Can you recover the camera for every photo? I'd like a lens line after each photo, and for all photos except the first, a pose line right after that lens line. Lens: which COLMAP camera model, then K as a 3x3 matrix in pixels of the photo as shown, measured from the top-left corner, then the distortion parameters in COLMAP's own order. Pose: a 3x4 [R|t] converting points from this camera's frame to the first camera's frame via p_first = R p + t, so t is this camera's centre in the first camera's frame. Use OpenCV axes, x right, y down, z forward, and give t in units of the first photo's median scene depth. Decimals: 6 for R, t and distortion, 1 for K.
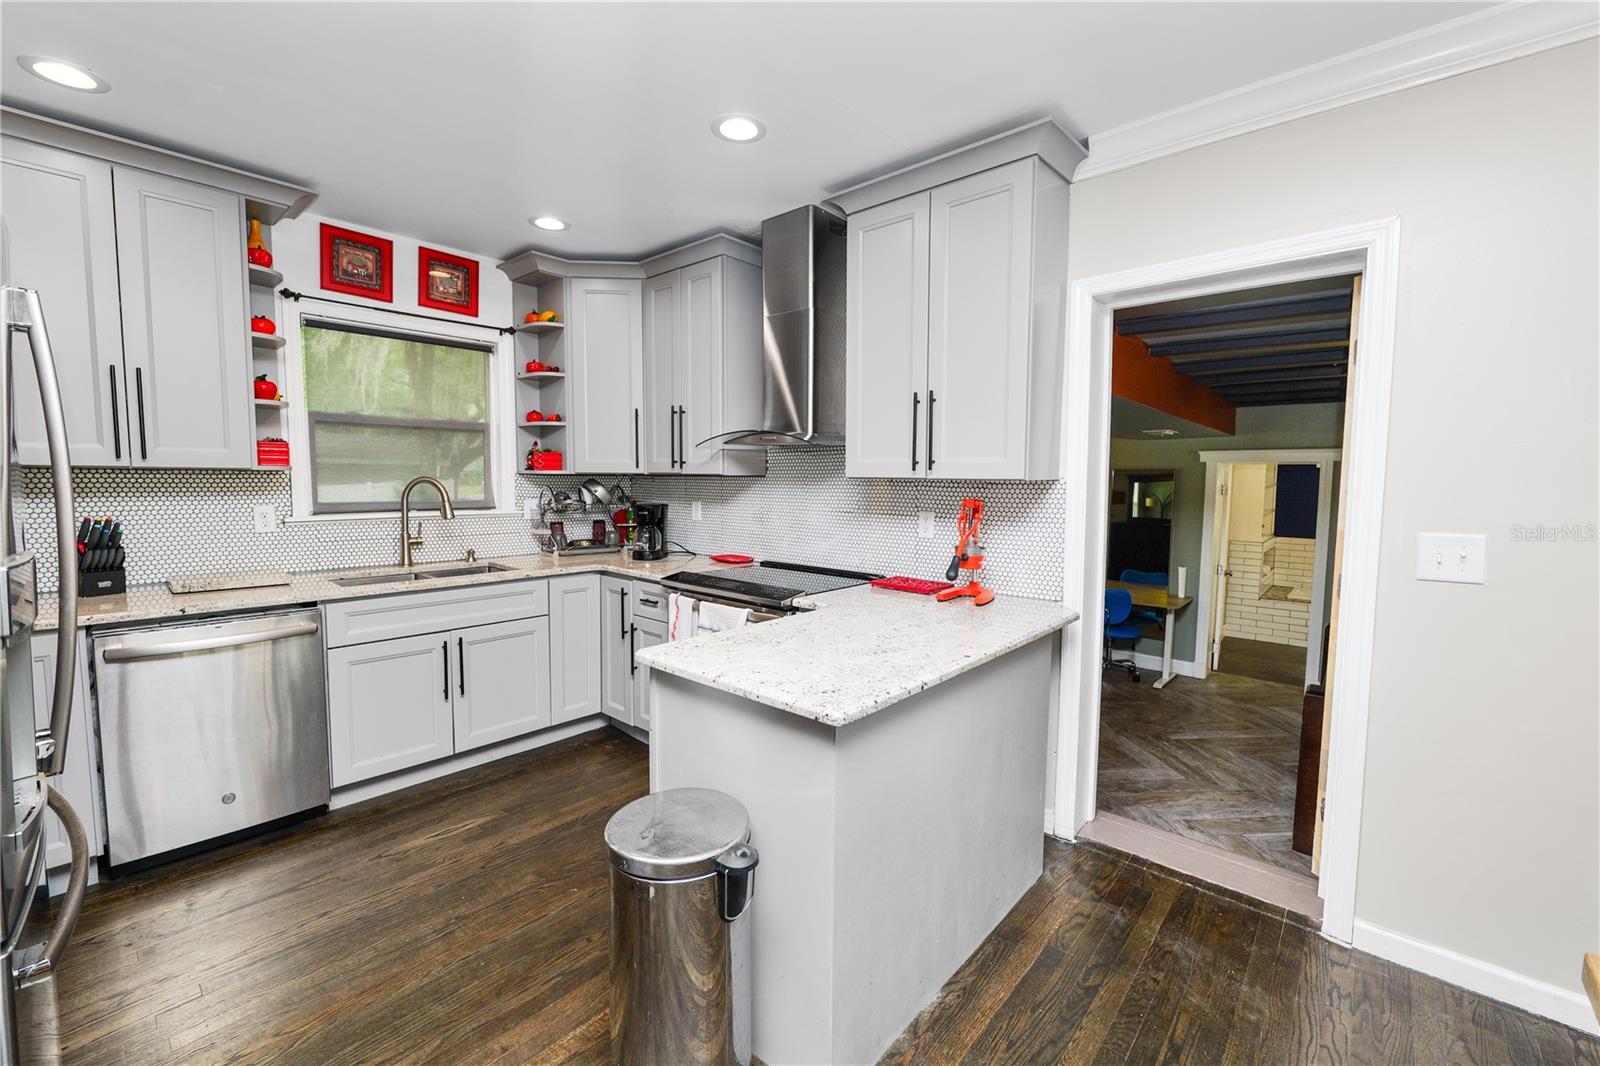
lens RADIAL K [[648.3, 0, 793.4], [0, 648.3, 522.2], [0, 0, 1]] dist [-0.016853, 0.002083]
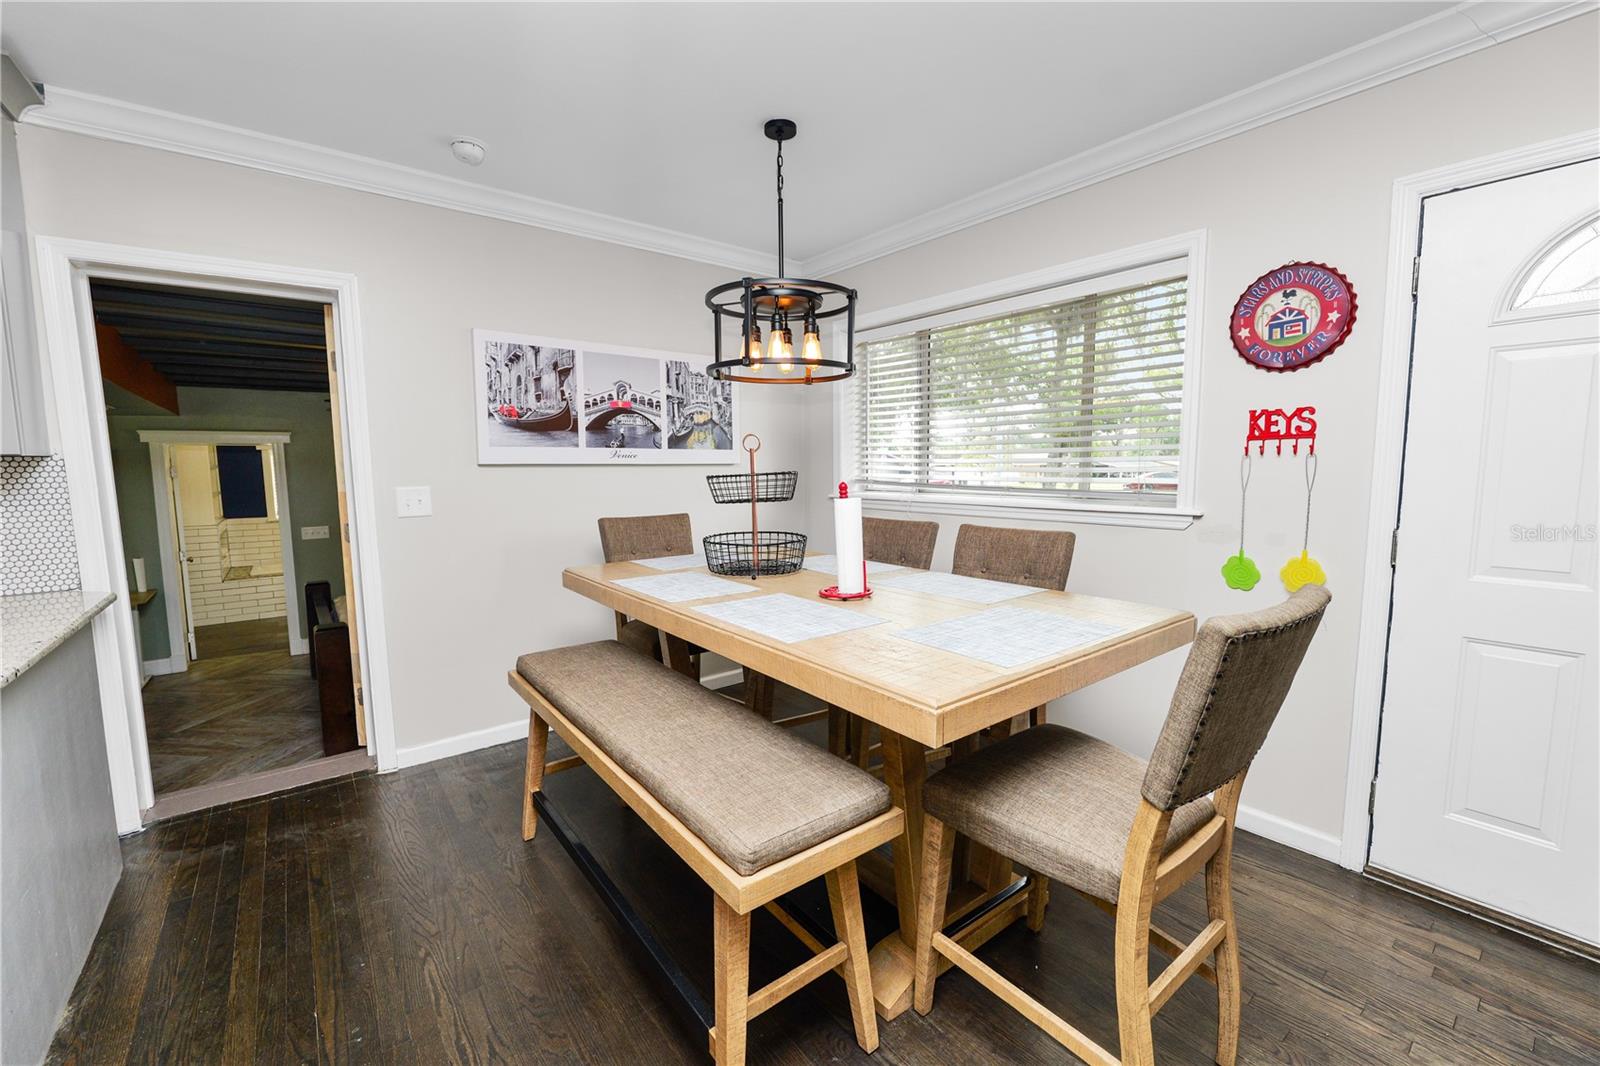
lens RADIAL K [[648.3, 0, 813.4], [0, 648.3, 536.4], [0, 0, 1]] dist [-0.016853, 0.002083]
pose [[0.145331, -0.119608, 0.982127, -0.196004], [0.075373, 0.991119, 0.109550, 0.017746], [-0.986508, 0.058105, 0.153055, -0.109775]]
